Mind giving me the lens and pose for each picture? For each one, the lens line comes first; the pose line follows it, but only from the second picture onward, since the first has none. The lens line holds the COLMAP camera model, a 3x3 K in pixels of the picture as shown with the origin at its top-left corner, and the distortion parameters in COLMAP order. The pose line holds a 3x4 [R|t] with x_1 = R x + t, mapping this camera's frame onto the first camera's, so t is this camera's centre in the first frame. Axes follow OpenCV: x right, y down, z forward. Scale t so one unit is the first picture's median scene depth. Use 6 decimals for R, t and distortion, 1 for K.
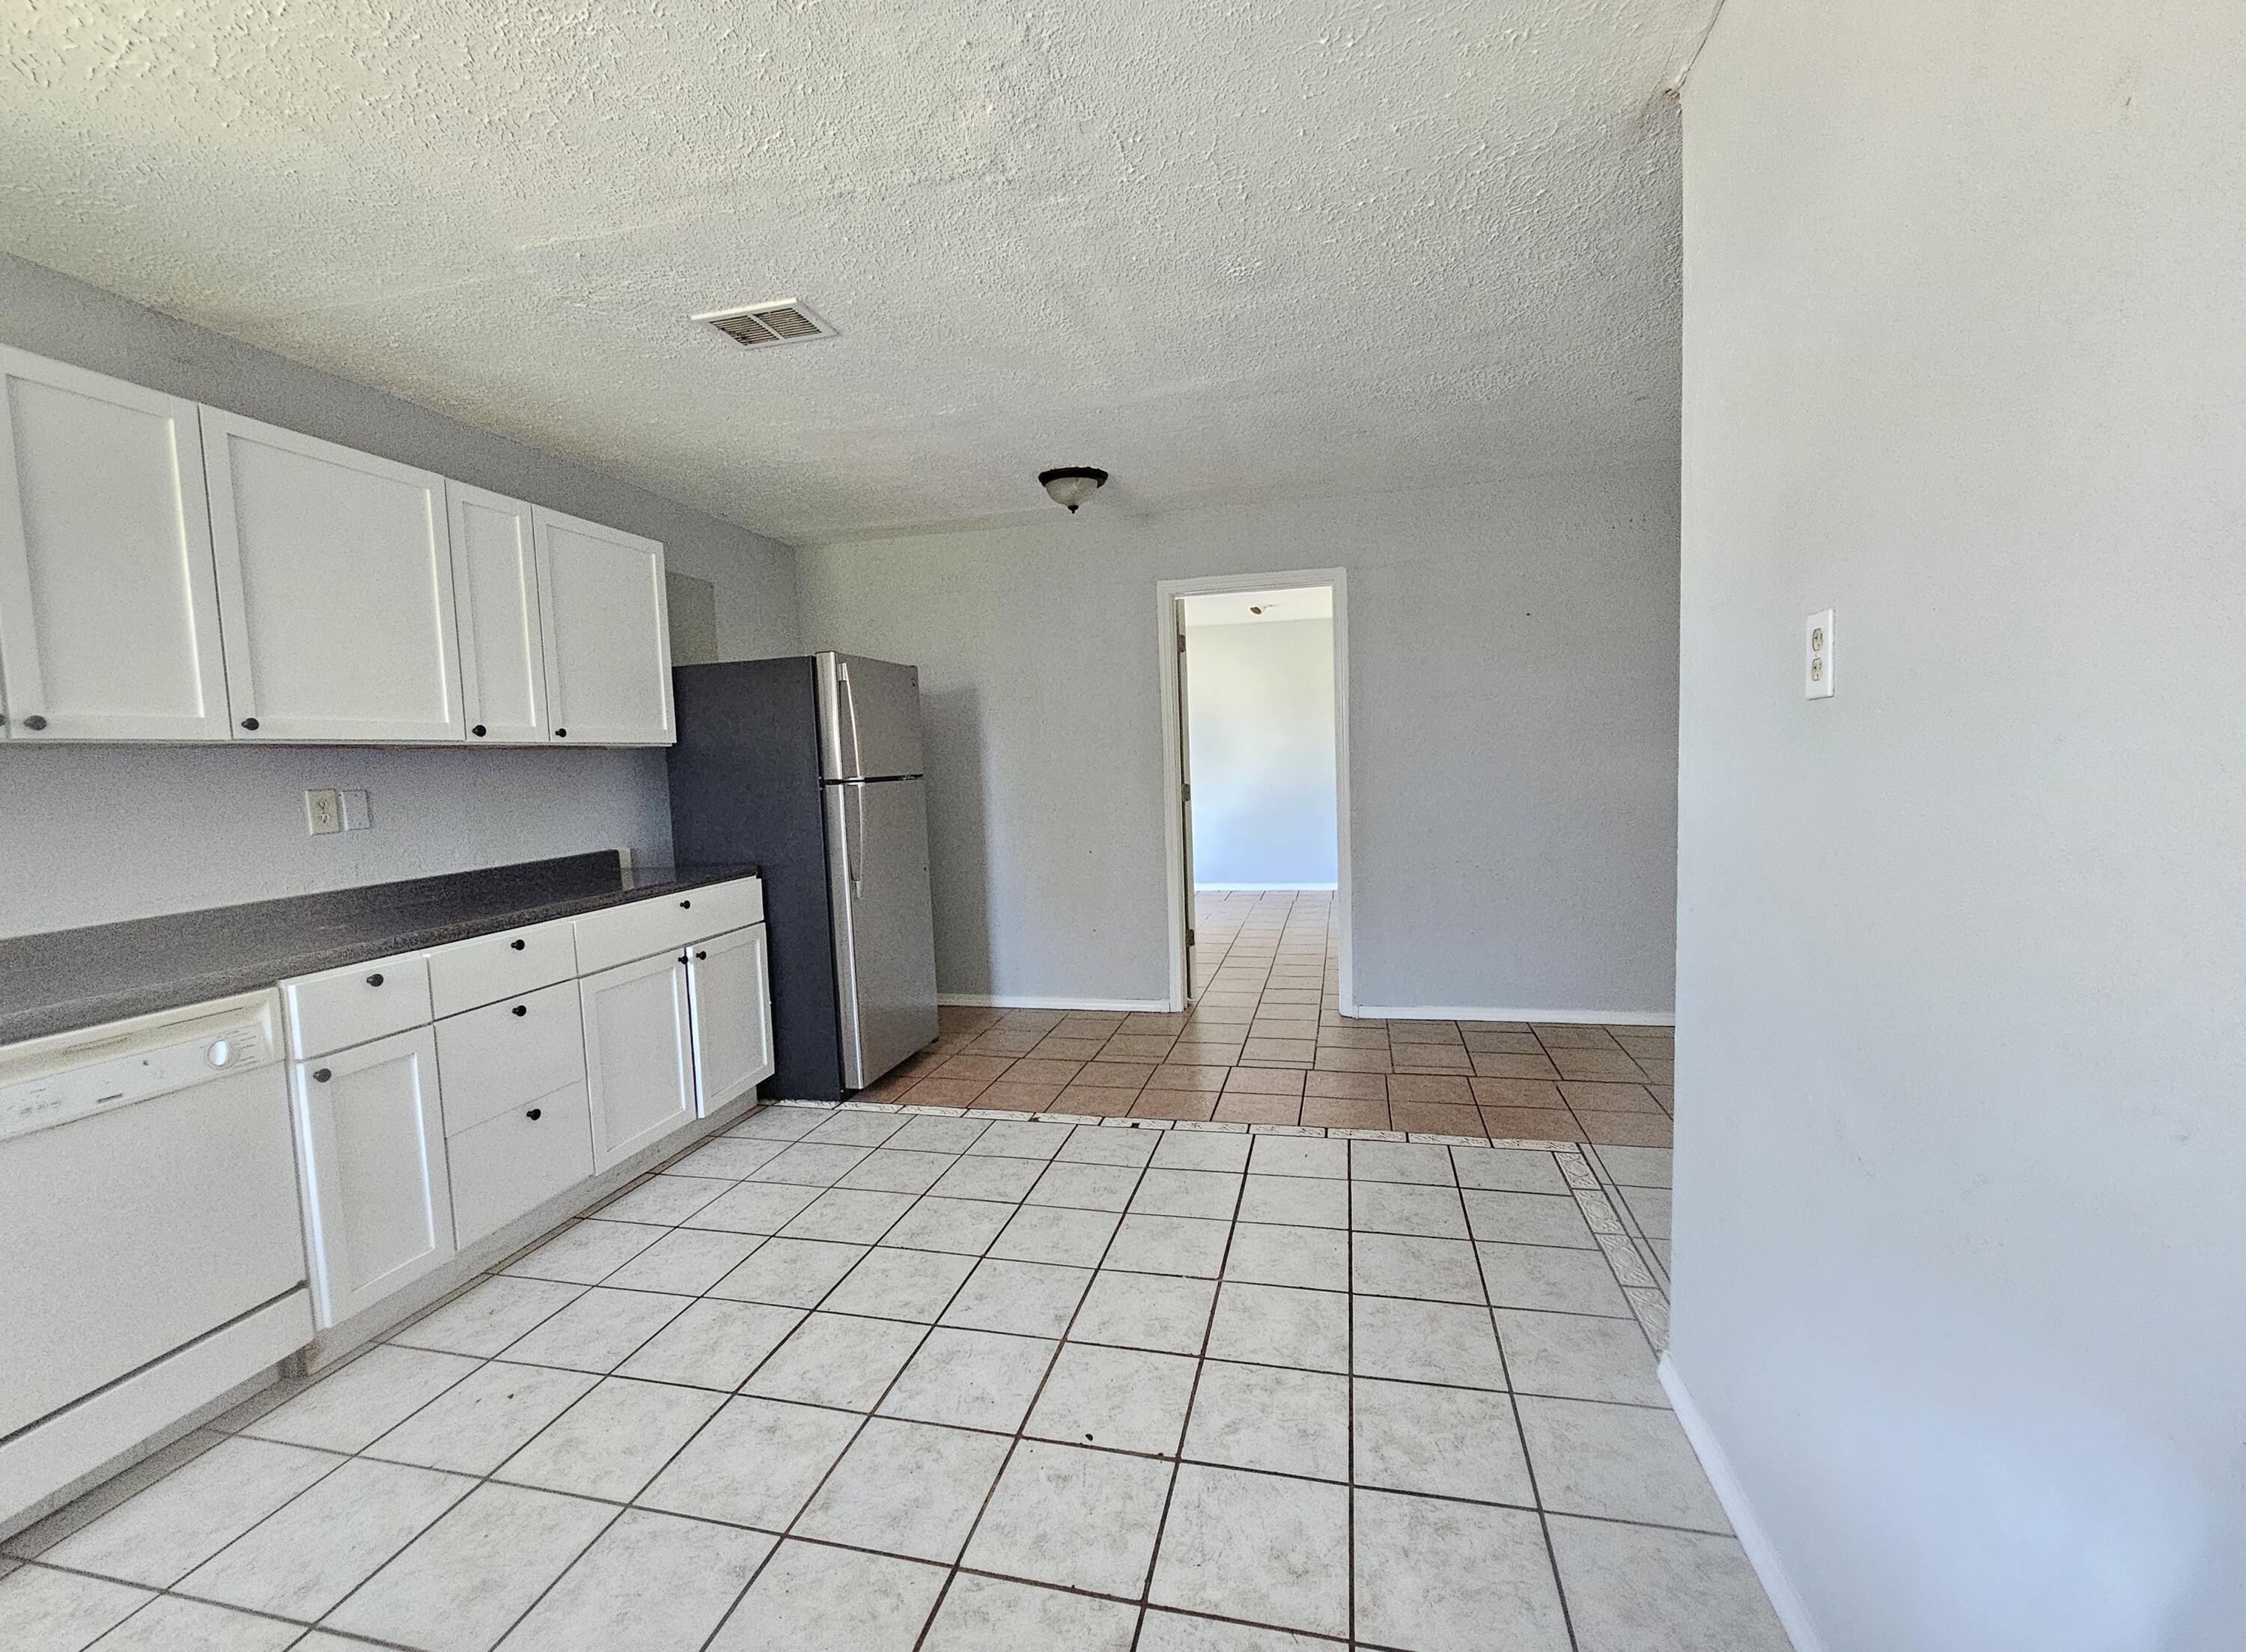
lens RADIAL K [[908.5, 0, 1130.5], [0, 908.5, 822.1], [0, 0, 1]] dist [-0.001021, -0.000014]
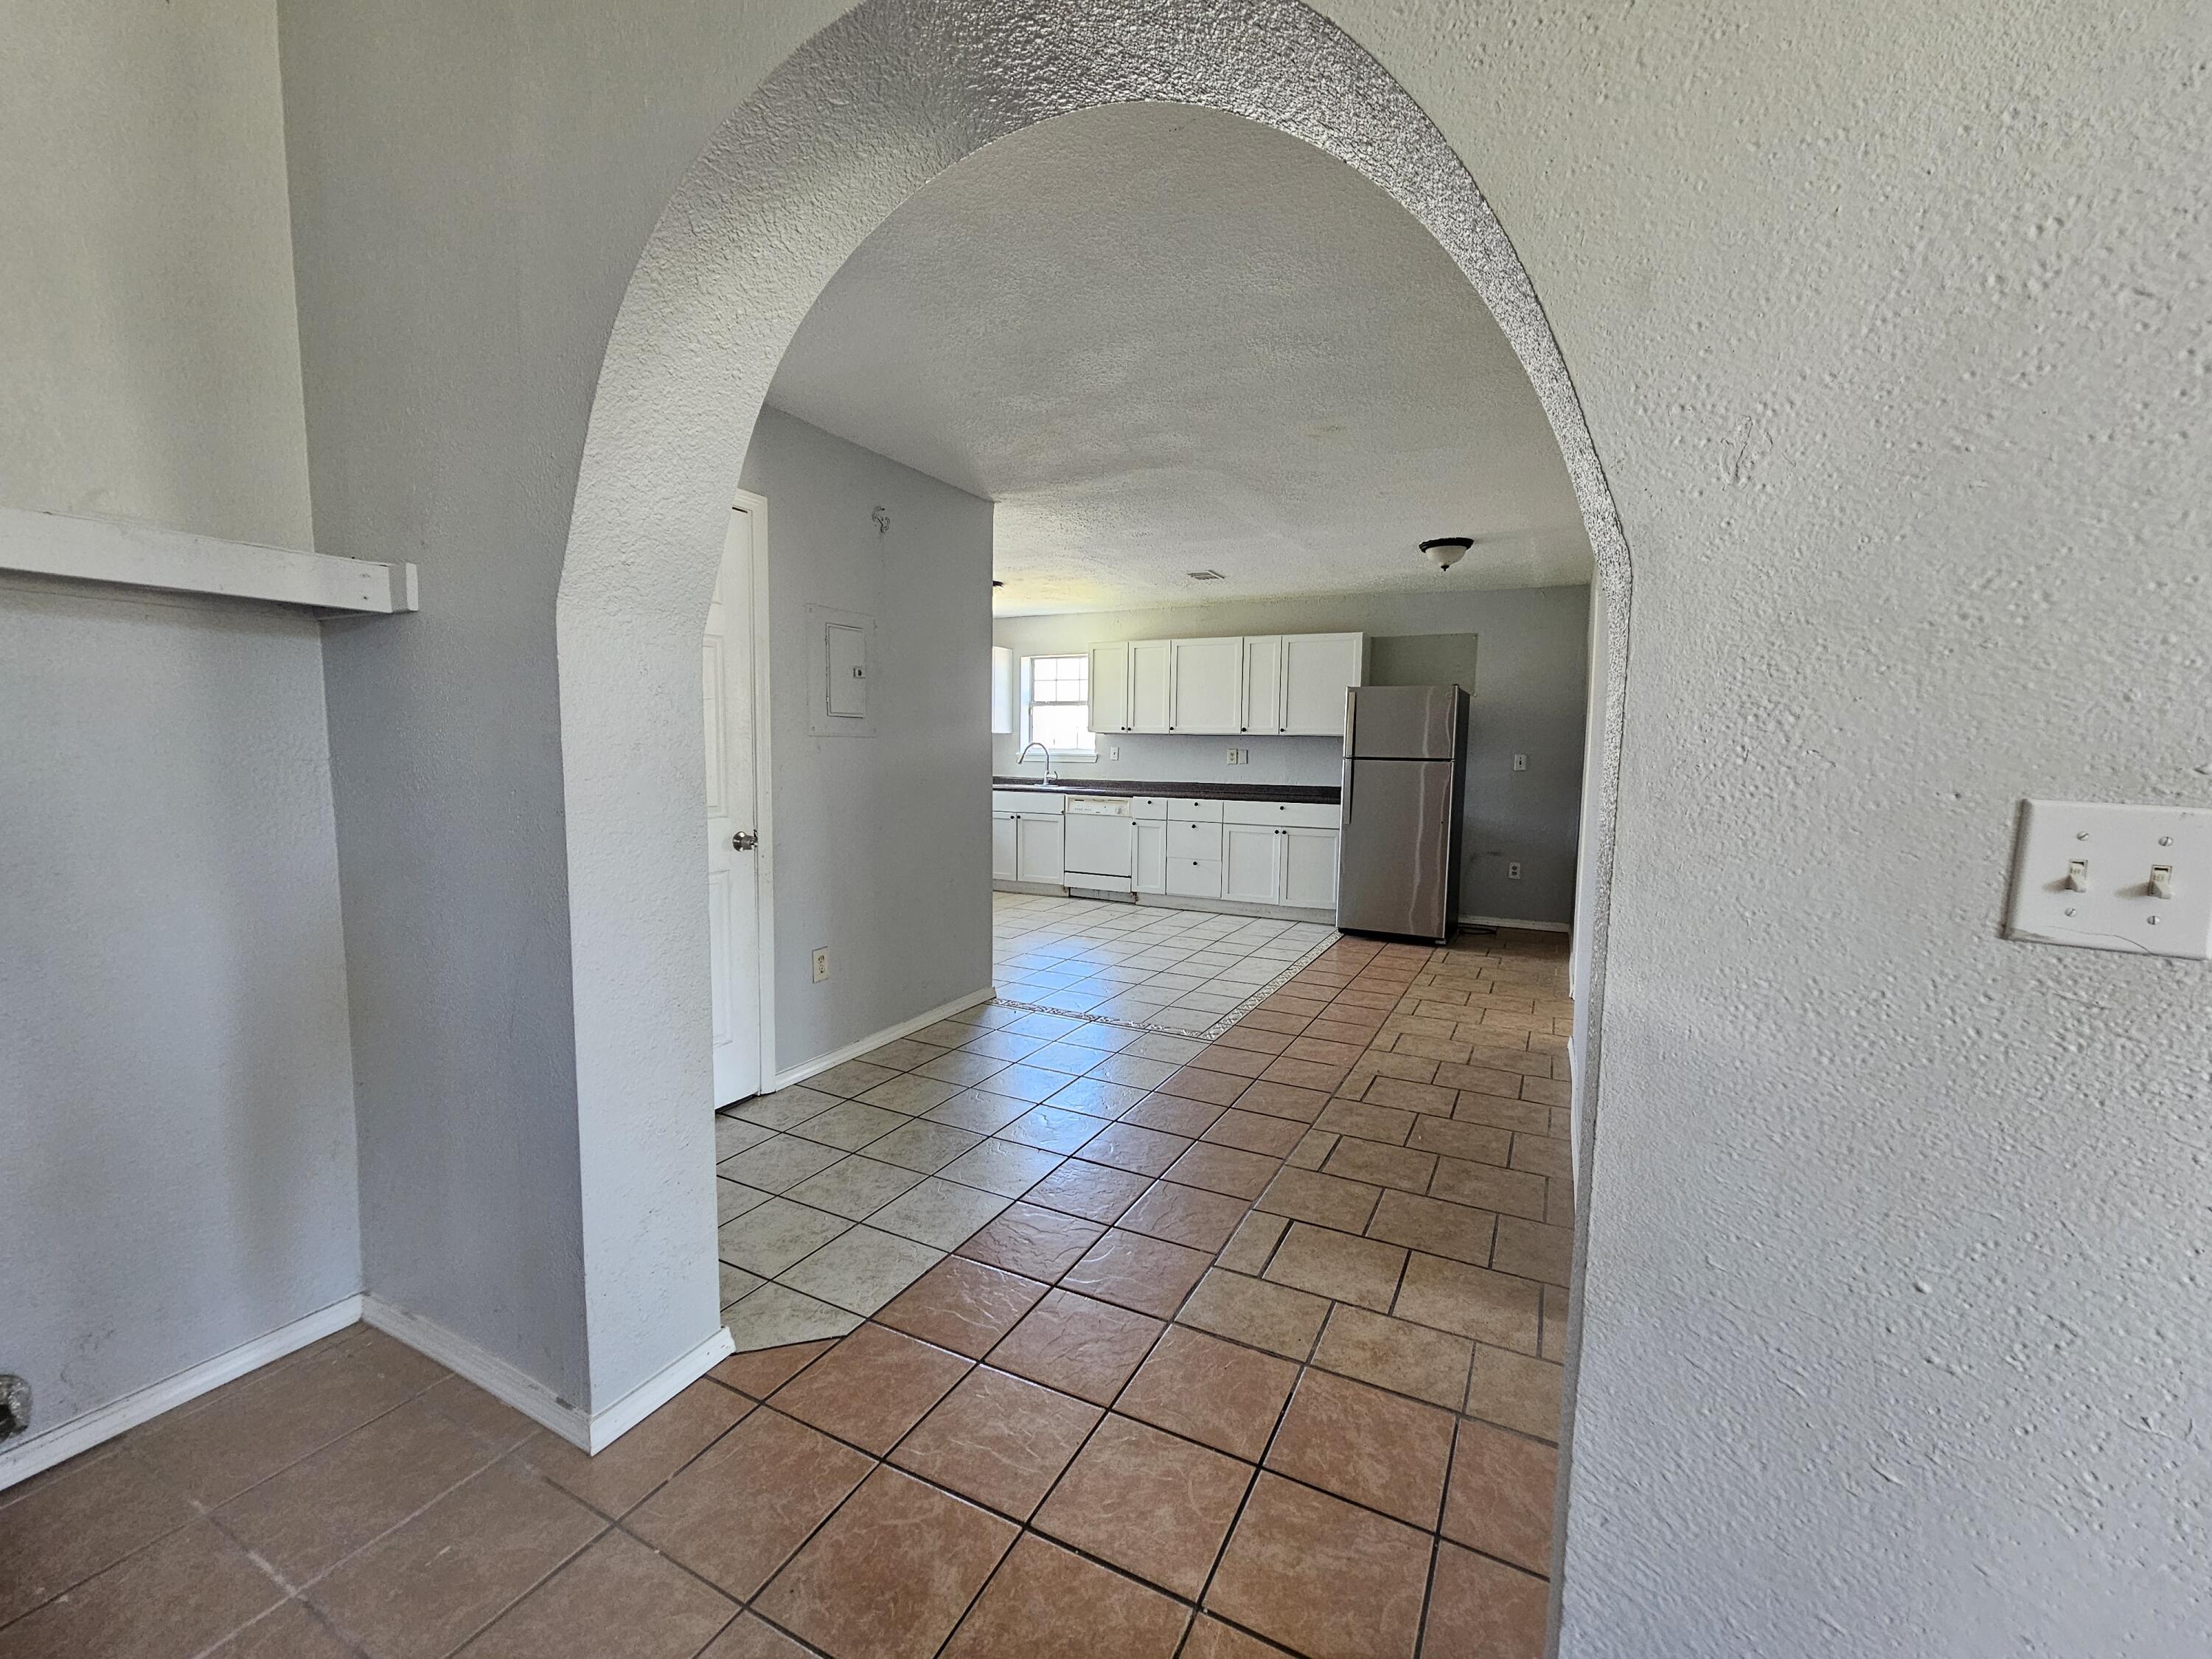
lens RADIAL K [[894.9, 0, 1108.5], [0, 894.9, 834.5], [0, 0, 1]] dist [-0.000318, -0.000033]
pose [[-0.243599, 0.125286, -0.961750, 2.036070], [-0.067011, 0.987078, 0.145558, -0.156291], [0.967558, 0.099906, -0.232056, 1.300912]]
